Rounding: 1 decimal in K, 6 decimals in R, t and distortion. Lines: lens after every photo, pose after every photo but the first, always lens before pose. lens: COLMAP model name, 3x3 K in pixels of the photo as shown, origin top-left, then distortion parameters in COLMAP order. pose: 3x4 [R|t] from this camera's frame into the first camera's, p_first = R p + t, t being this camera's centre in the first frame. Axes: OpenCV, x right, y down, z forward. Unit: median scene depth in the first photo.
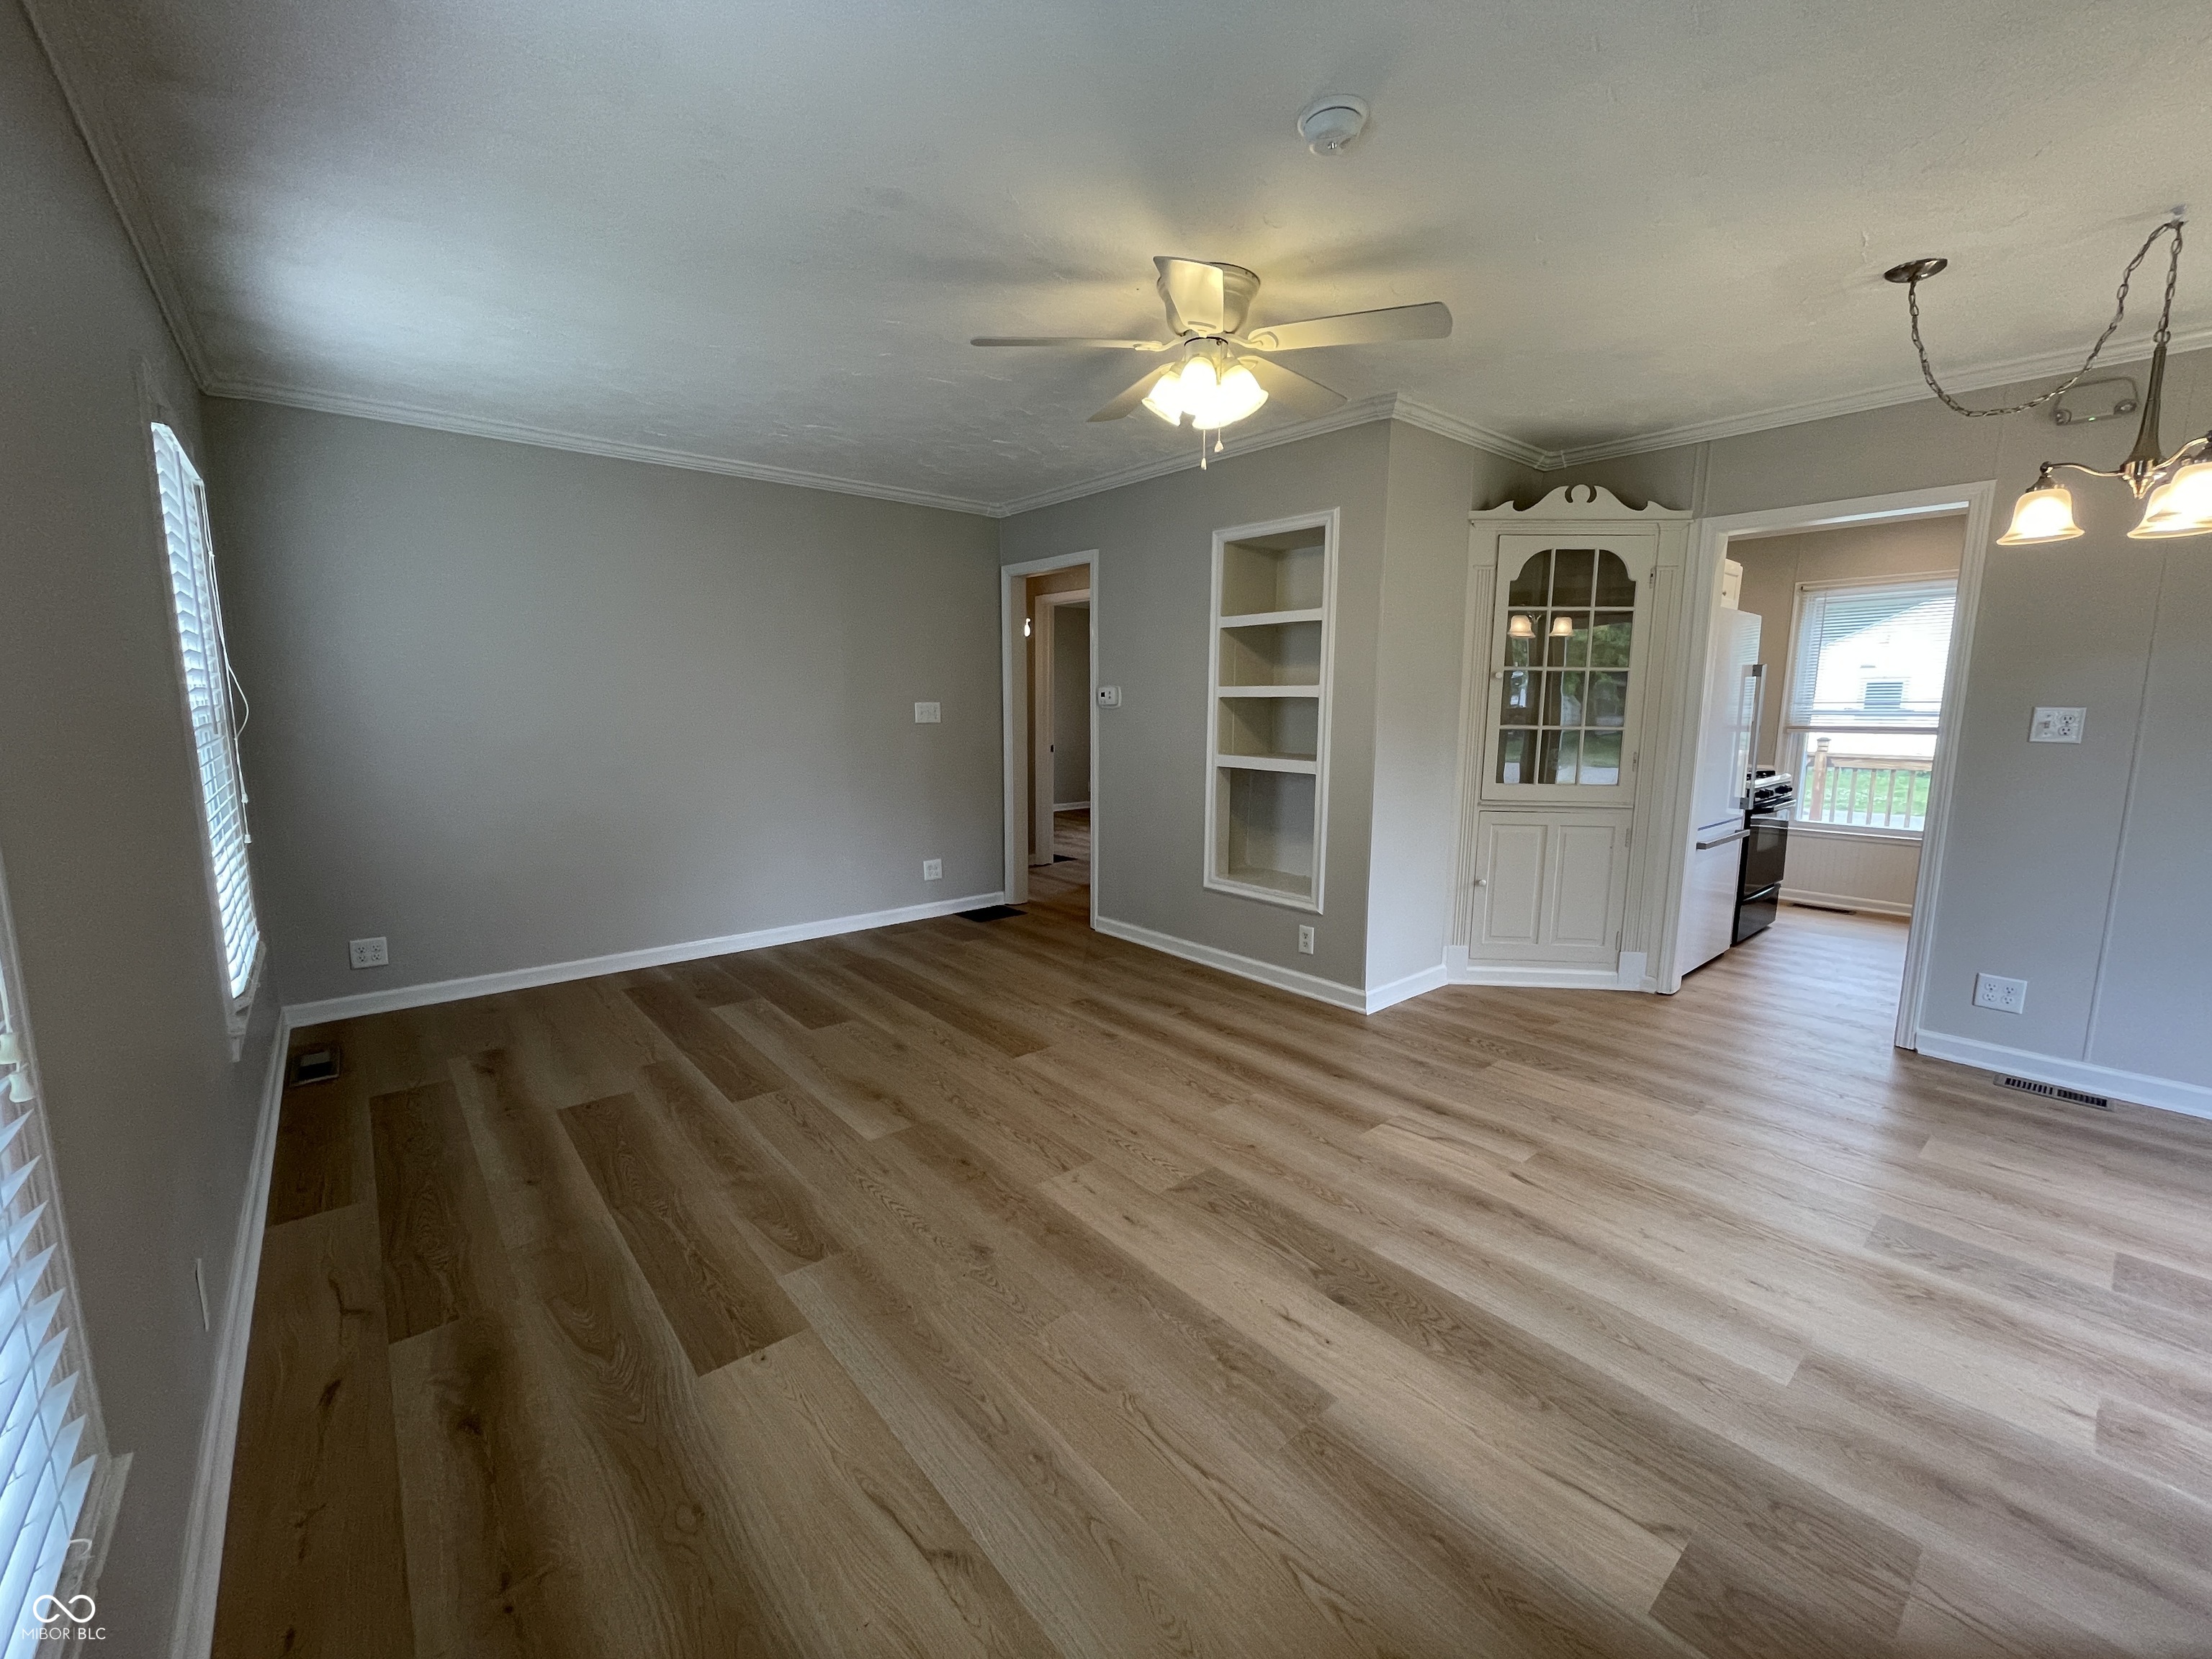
lens RADIAL K [[906.7, 0, 1099.0], [0, 906.7, 831.6], [0, 0, 1]] dist [0.000004, 0.000099]
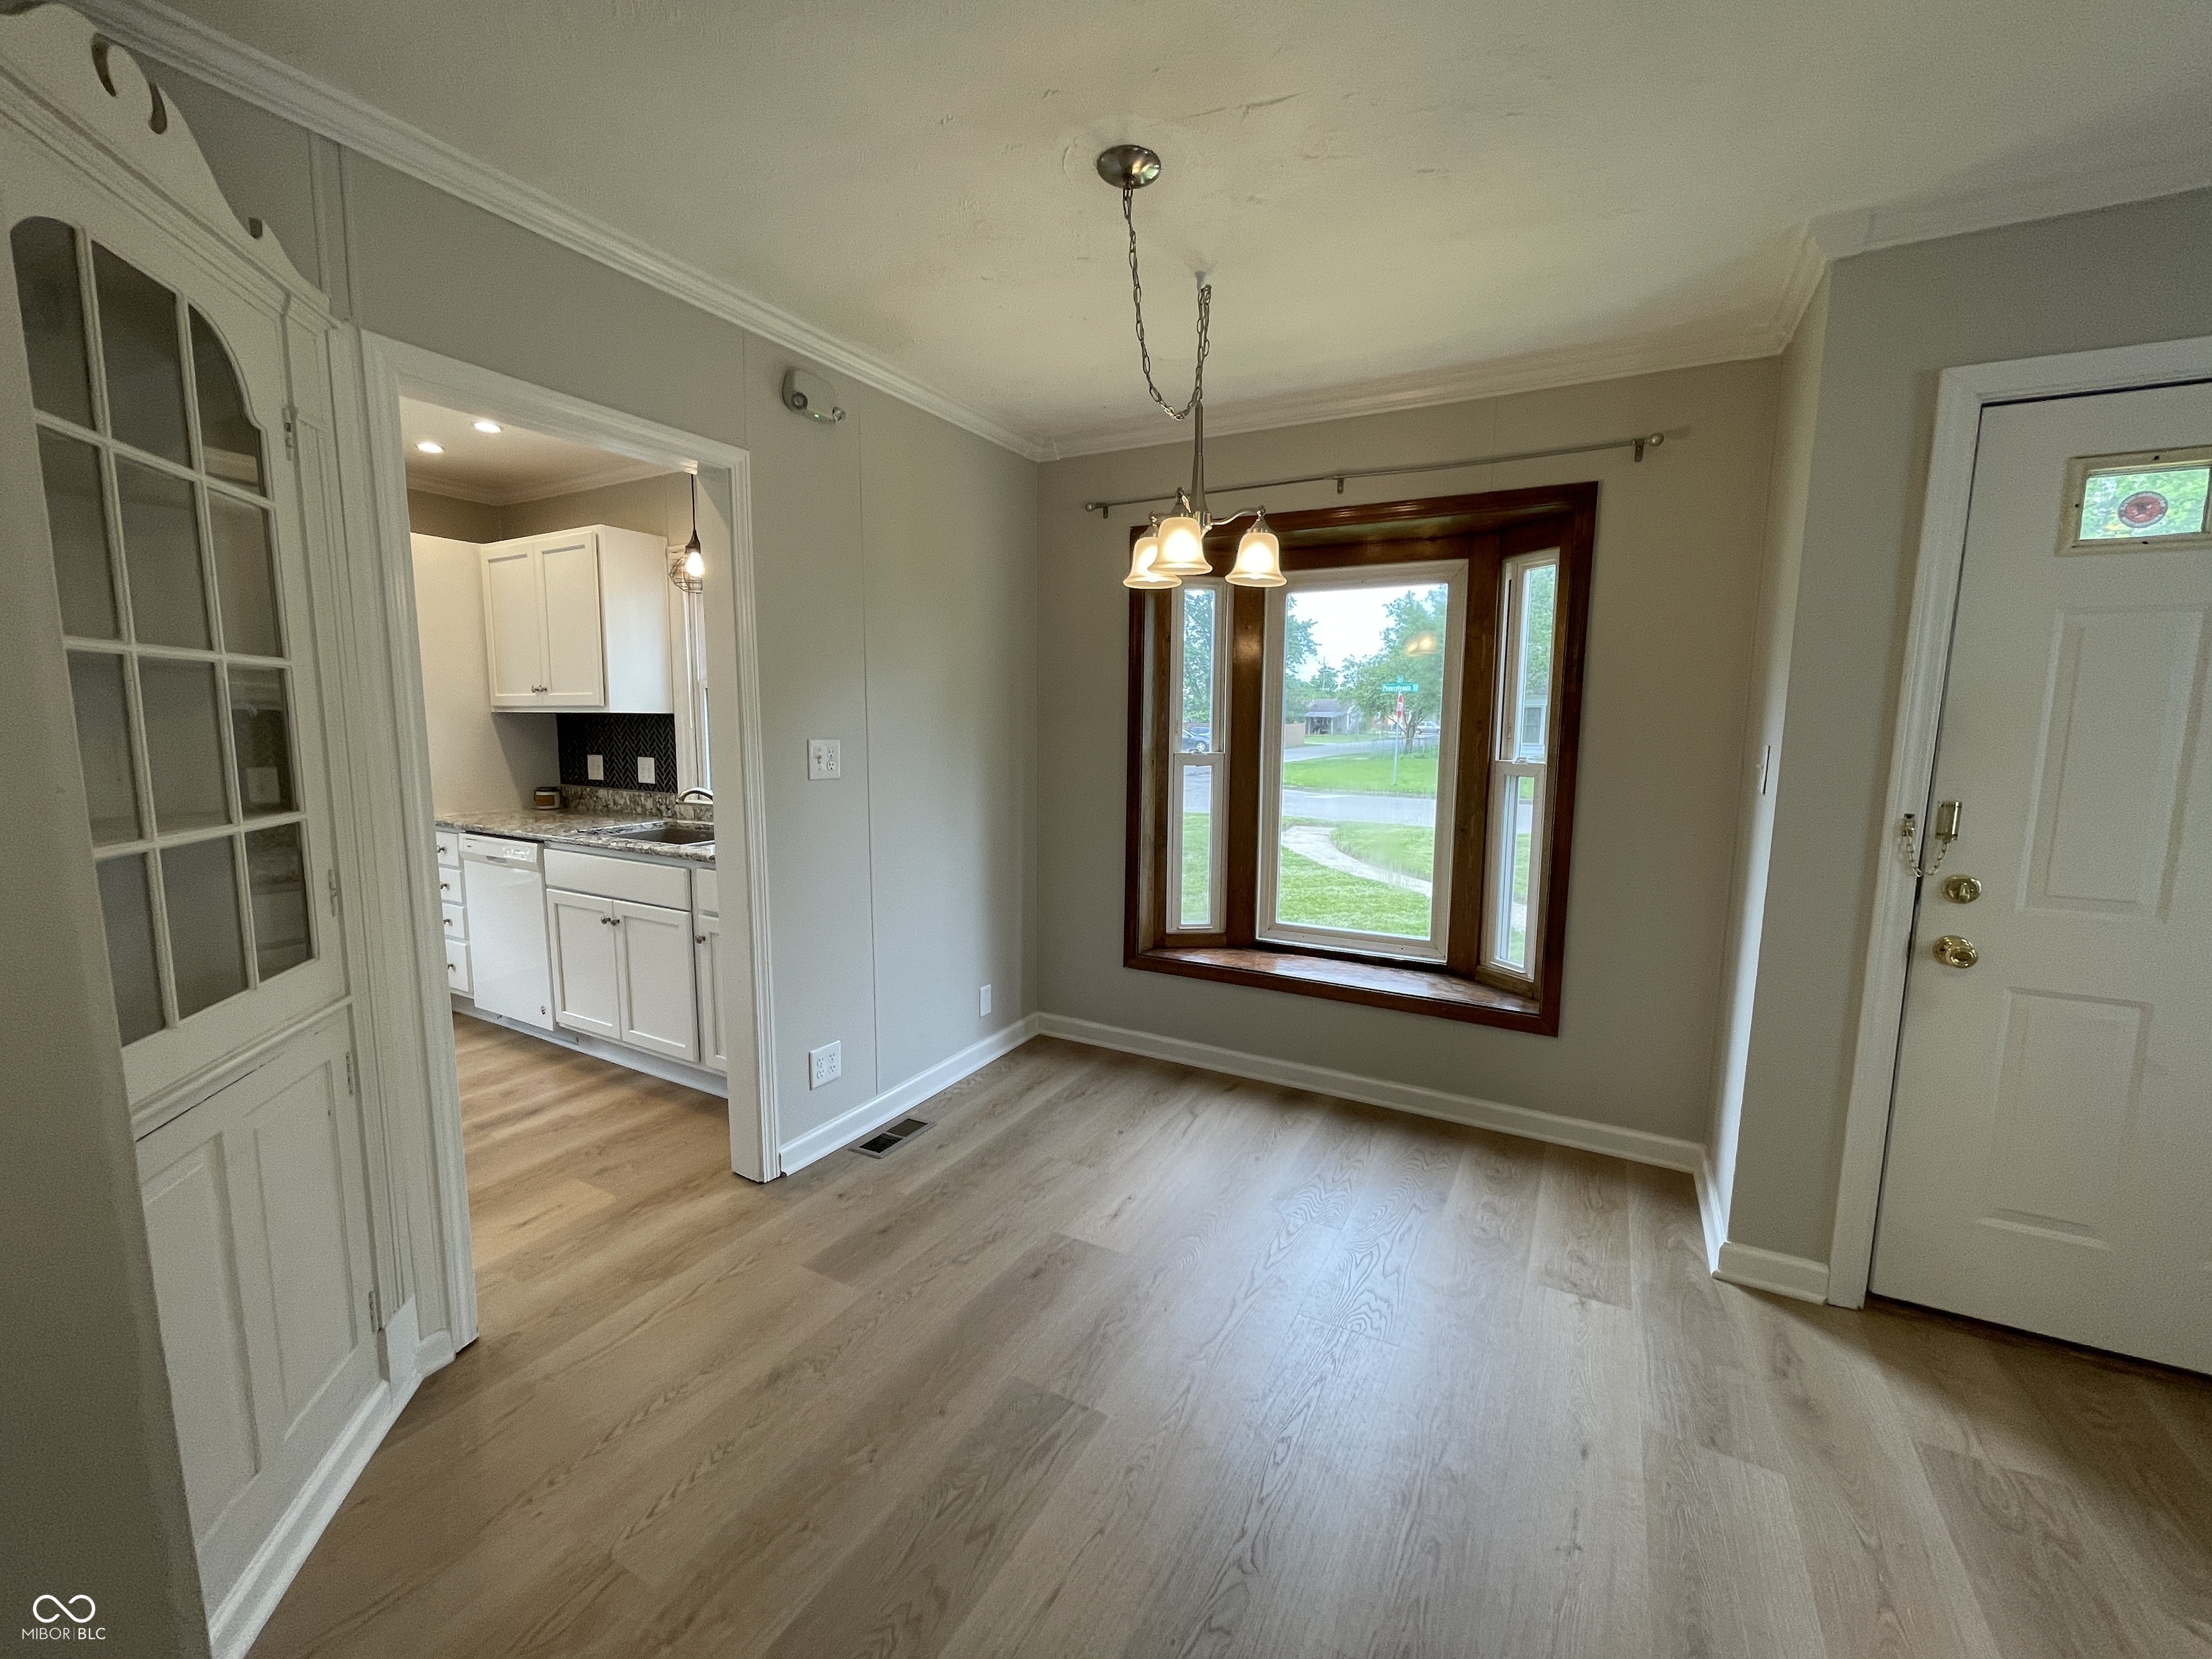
lens RADIAL K [[894.3, 0, 1079.5], [0, 894.3, 831.7], [0, 0, 1]] dist [-0.000899, -0.000207]
pose [[-0.344804, -0.120627, 0.930892, 0.126822], [0.134607, 0.975105, 0.176215, -0.160771], [-0.928973, 0.186064, -0.319982, 1.002109]]
